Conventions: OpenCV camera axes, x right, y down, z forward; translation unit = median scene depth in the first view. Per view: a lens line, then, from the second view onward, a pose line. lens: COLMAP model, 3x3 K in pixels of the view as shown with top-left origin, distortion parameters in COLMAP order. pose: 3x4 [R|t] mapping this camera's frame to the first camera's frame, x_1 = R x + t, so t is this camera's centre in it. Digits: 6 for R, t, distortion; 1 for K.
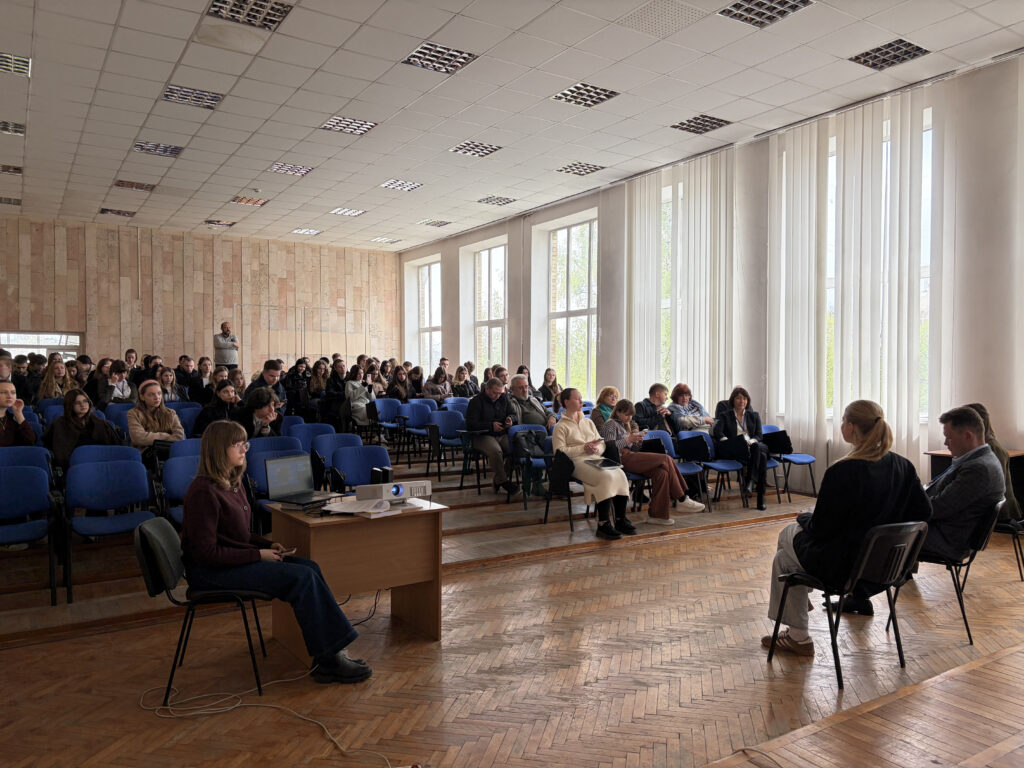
lens RADIAL K [[774.9, 0, 517.1], [0, 774.9, 387.9], [0, 0, 1]] dist [0.013732, -0.019178]
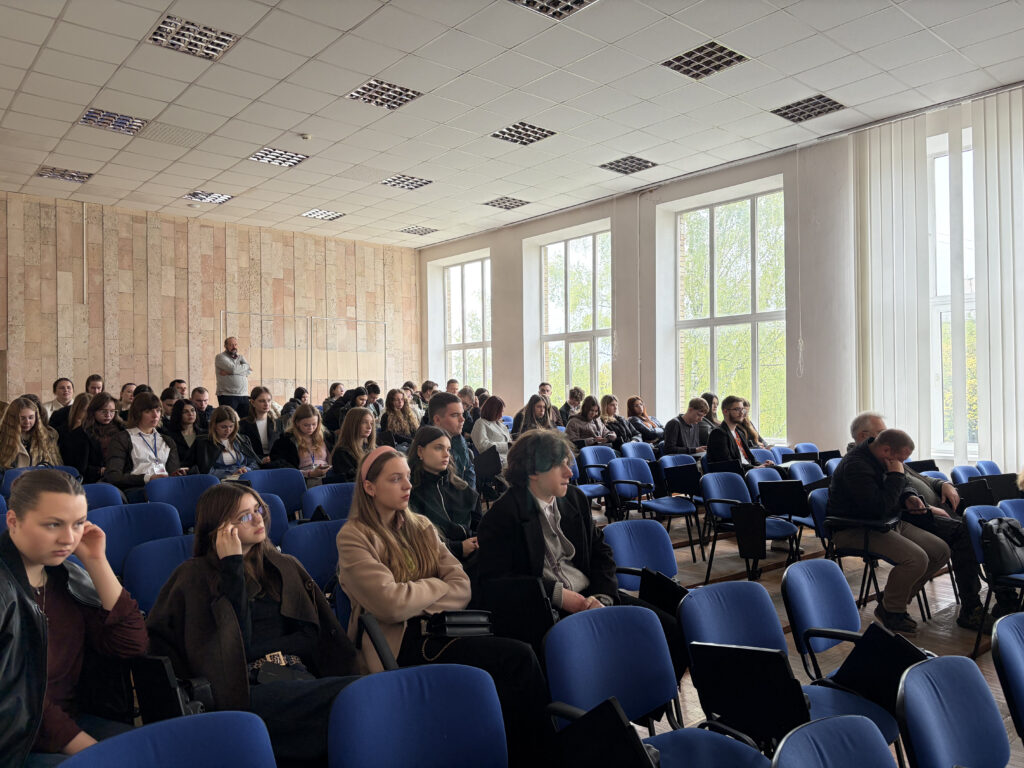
lens RADIAL K [[774.9, 0, 507.2], [0, 774.9, 382.5], [0, 0, 1]] dist [0.013732, -0.019178]
pose [[0.990979, -0.010832, 0.133577, -0.197010], [0.015679, 0.999254, -0.035283, -0.012095], [-0.133095, 0.037059, 0.990410, 0.248935]]
